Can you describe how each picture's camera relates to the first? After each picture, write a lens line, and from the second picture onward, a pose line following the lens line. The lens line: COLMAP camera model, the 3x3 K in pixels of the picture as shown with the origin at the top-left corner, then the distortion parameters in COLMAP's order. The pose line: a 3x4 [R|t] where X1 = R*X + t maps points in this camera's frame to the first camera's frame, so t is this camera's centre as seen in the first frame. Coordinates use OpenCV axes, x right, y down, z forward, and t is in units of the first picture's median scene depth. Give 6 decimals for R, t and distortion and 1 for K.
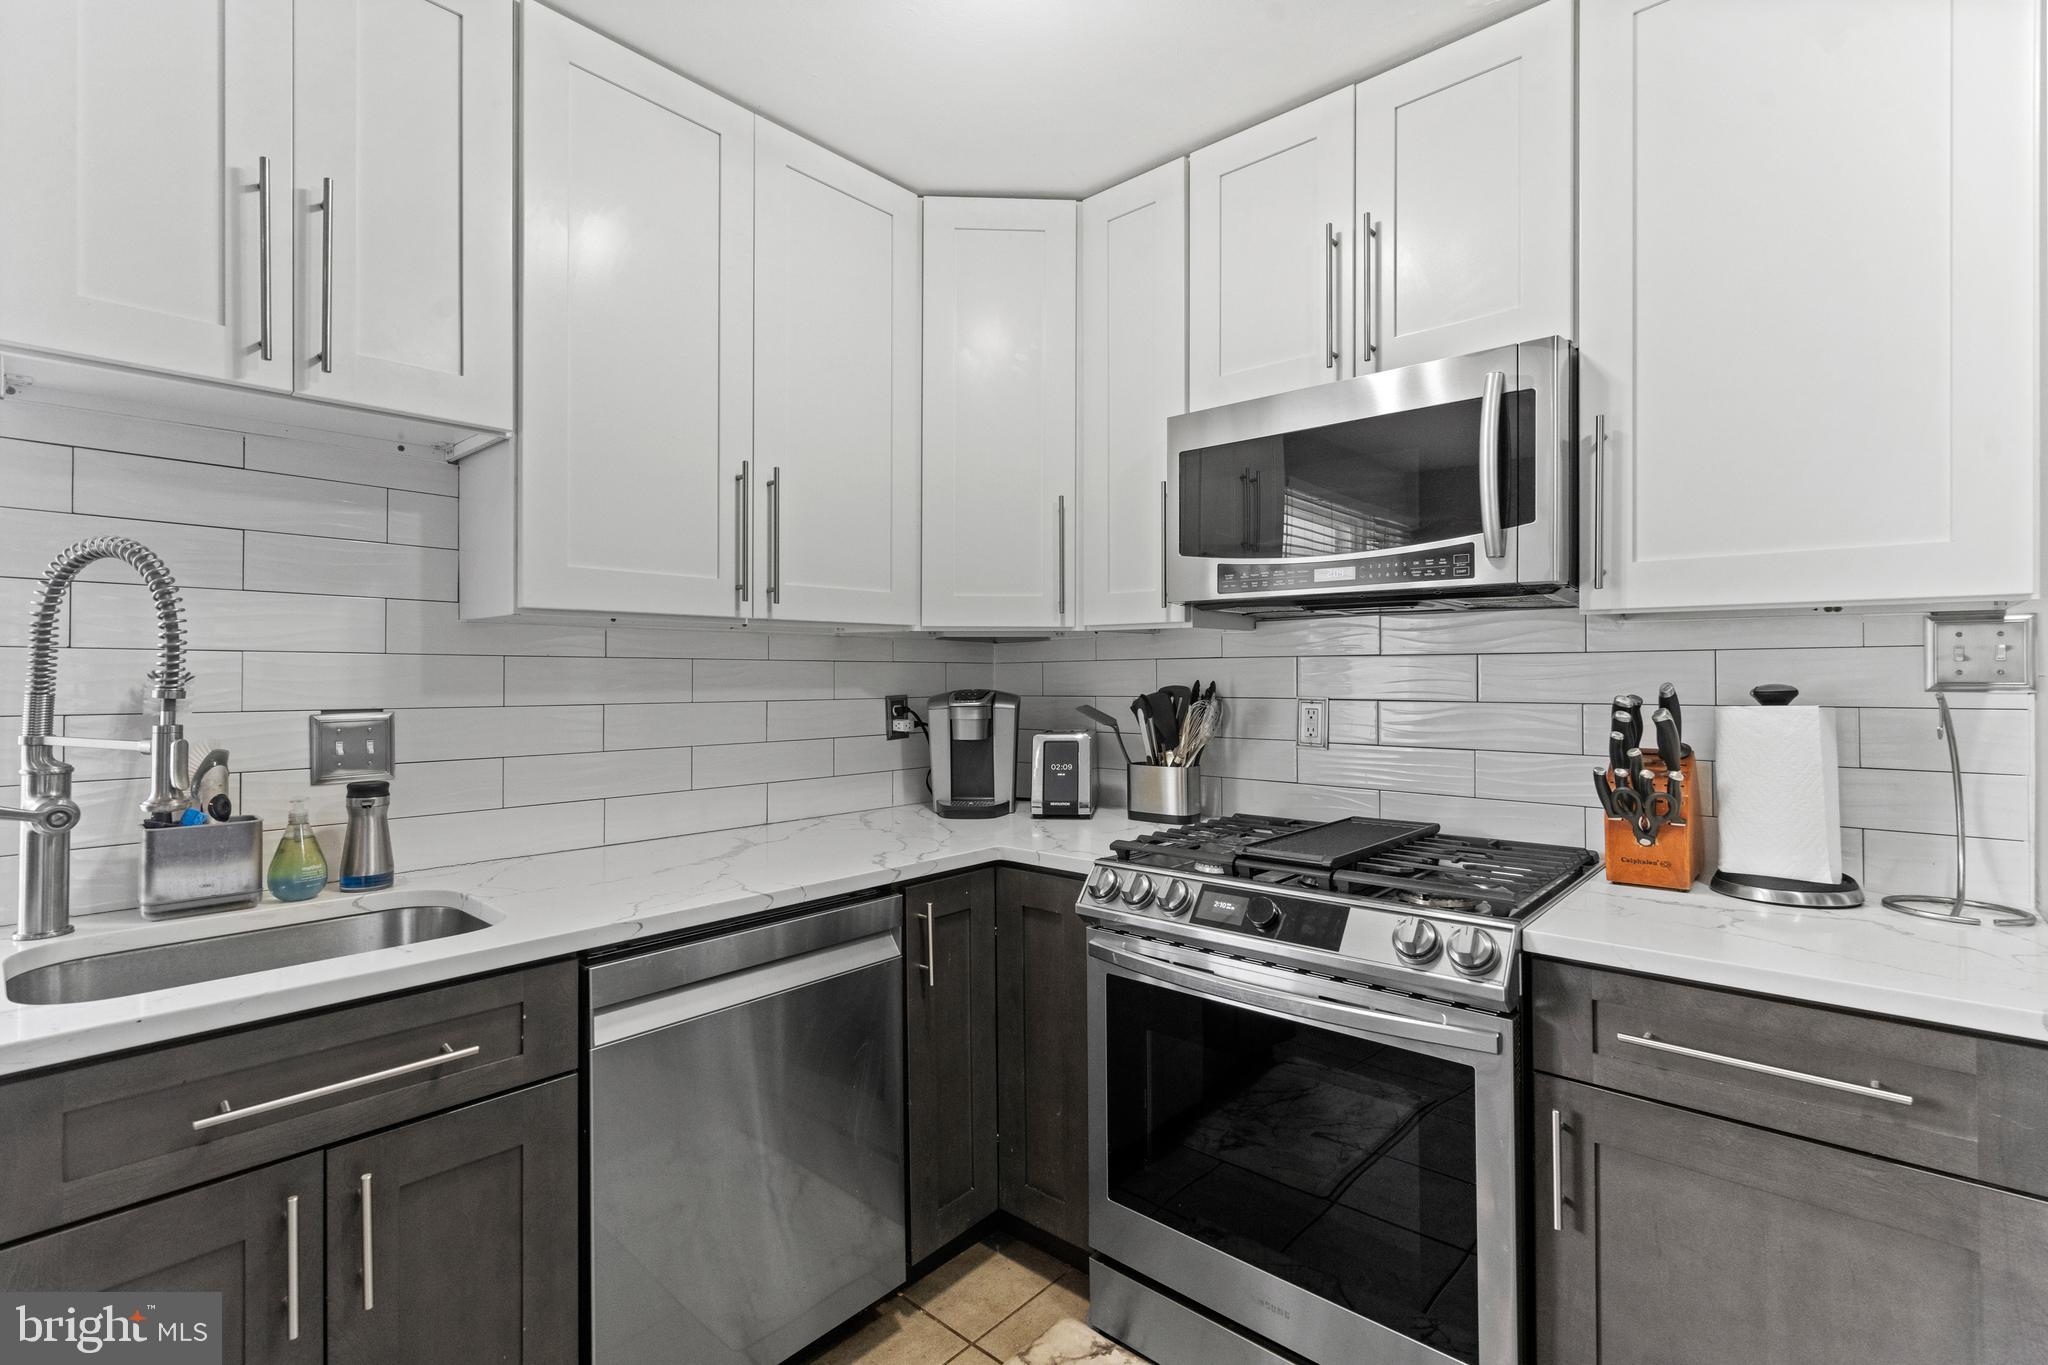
lens RADIAL K [[918.6, 0, 1024.0], [0, 918.6, 682.5], [0, 0, 1]] dist [0.002353, 0.000853]
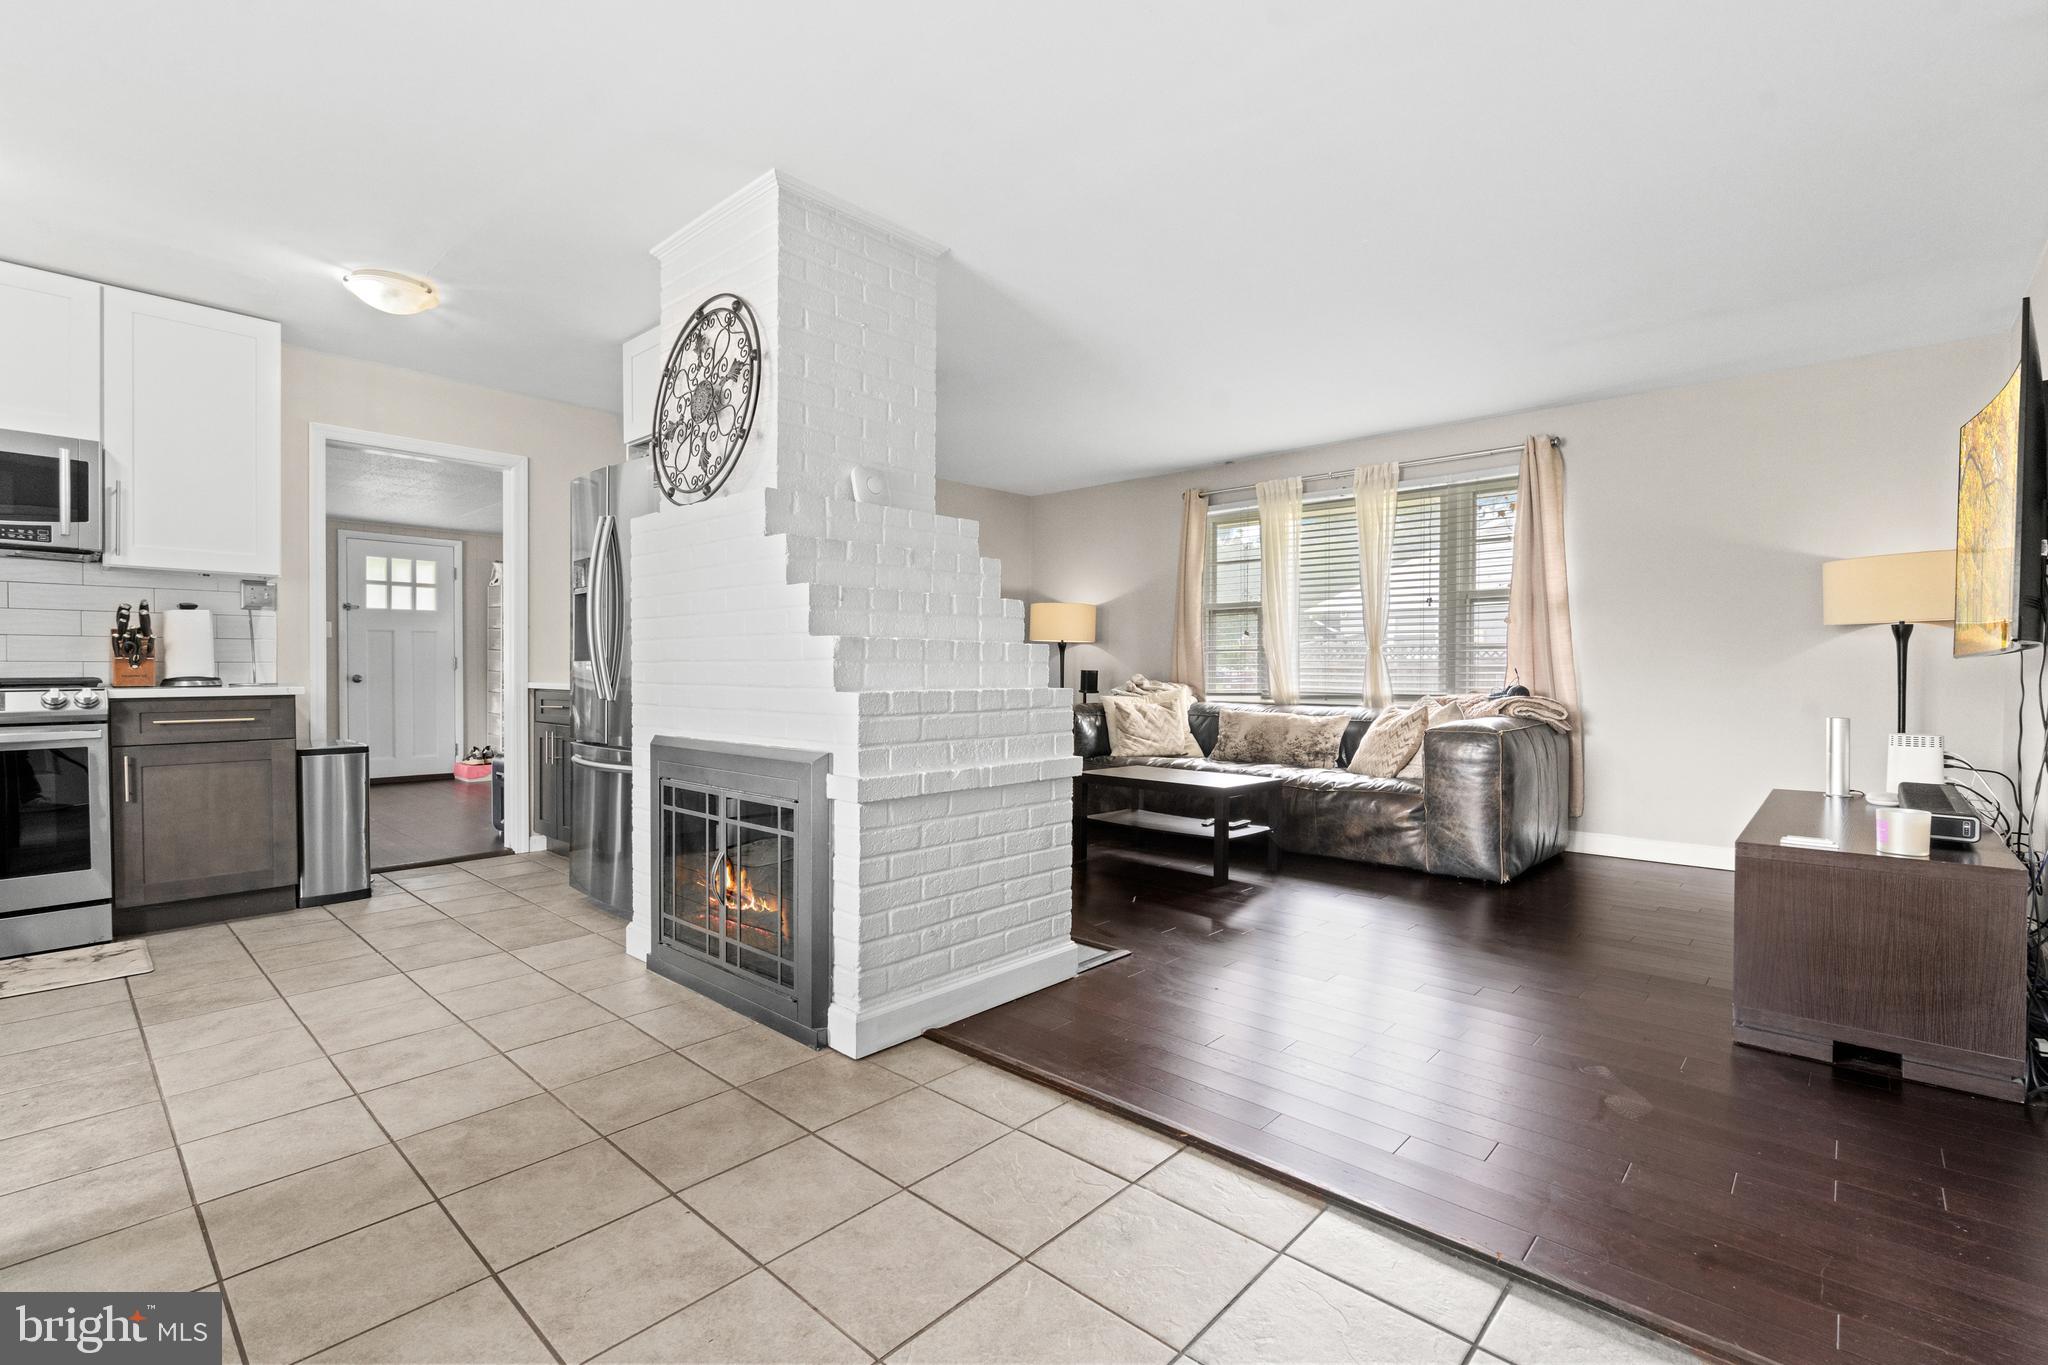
lens RADIAL K [[918.6, 0, 1024.0], [0, 918.6, 682.5], [0, 0, 1]] dist [0.002353, 0.000853]
pose [[0.009314, -0.011143, 0.999895, -1.674174], [-0.004030, 0.999929, 0.011181, 0.182216], [-0.999949, -0.004134, 0.009268, -1.303563]]
